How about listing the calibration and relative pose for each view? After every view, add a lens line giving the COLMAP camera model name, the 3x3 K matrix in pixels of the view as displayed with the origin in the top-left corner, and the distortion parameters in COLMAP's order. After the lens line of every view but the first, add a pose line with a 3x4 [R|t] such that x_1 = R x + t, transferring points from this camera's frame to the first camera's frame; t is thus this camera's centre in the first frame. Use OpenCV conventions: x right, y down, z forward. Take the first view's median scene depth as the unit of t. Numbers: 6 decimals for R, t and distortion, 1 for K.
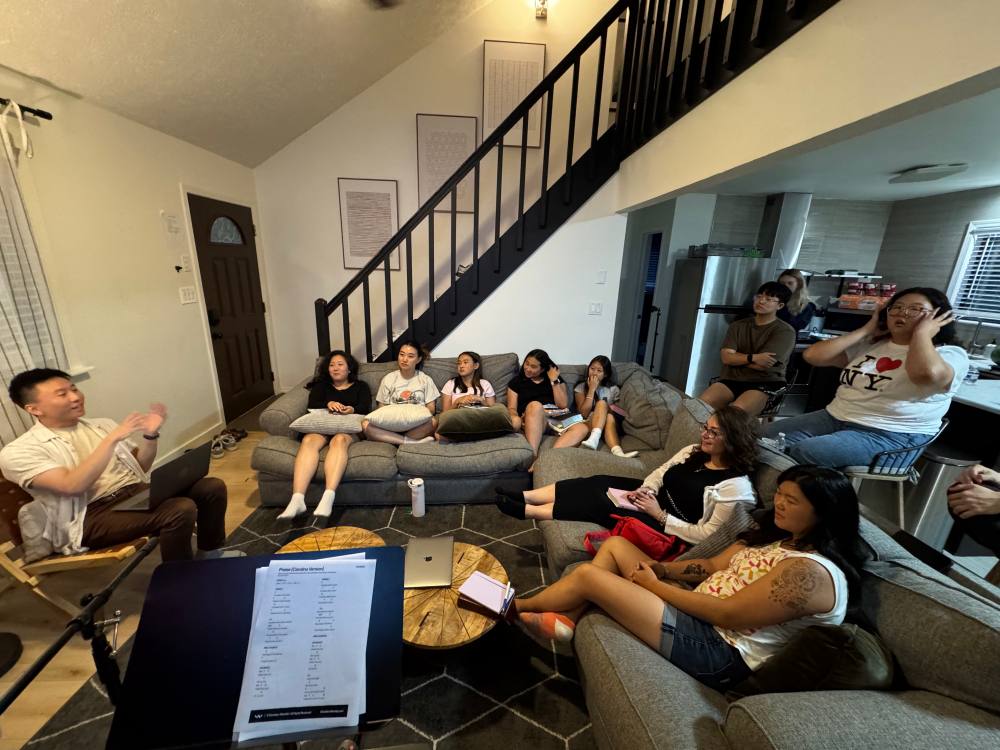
lens RADIAL K [[401.0, 0, 501.6], [0, 401.0, 374.9], [0, 0, 1]] dist [-0.001057, 0.000310]
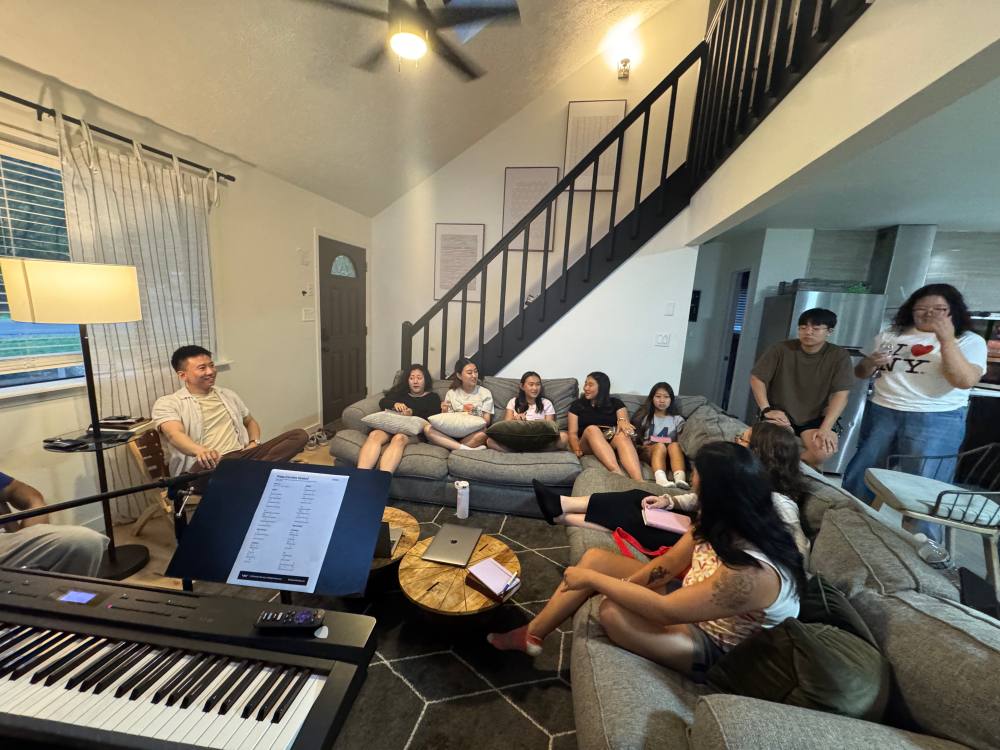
lens RADIAL K [[401.0, 0, 500.5], [0, 401.0, 374.0], [0, 0, 1]] dist [-0.001057, 0.000310]
pose [[0.970164, 0.059021, -0.235156, 0.097094], [-0.085908, 0.990672, -0.105778, 0.064816], [0.226719, 0.122824, 0.966185, -0.038520]]
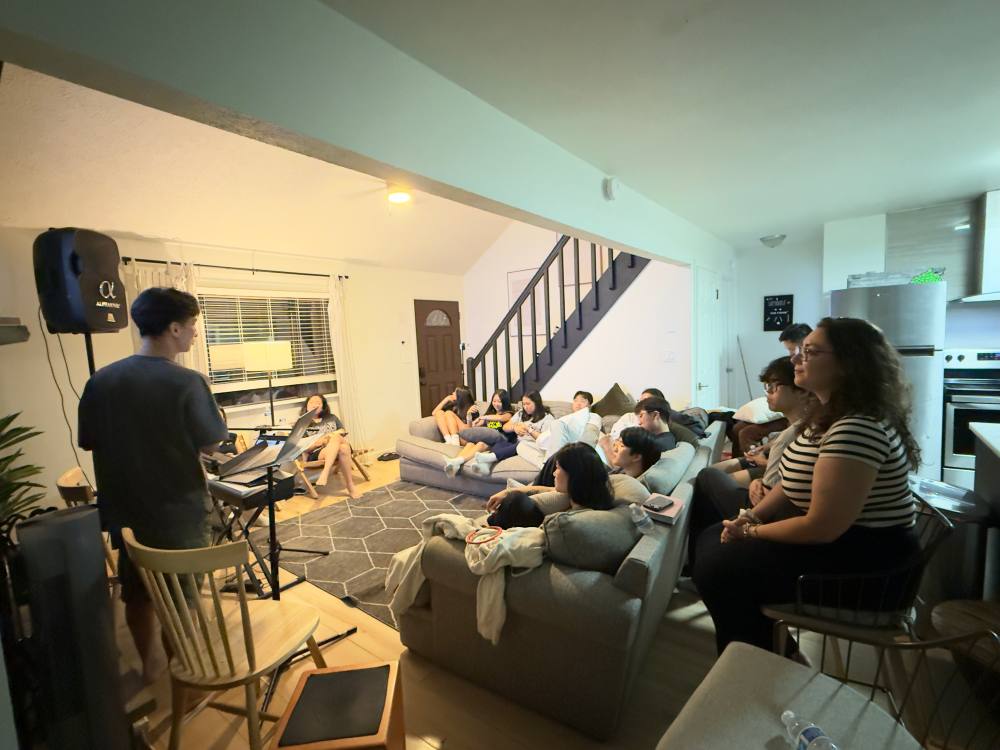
lens RADIAL K [[462.7, 0, 498.1], [0, 462.7, 375.9], [0, 0, 1]] dist [0.006726, -0.003569]
pose [[0.767434, -0.016666, -0.640912, 0.764030], [-0.098160, 0.984822, -0.143147, 0.115820], [0.633570, 0.172768, 0.754149, -0.205467]]
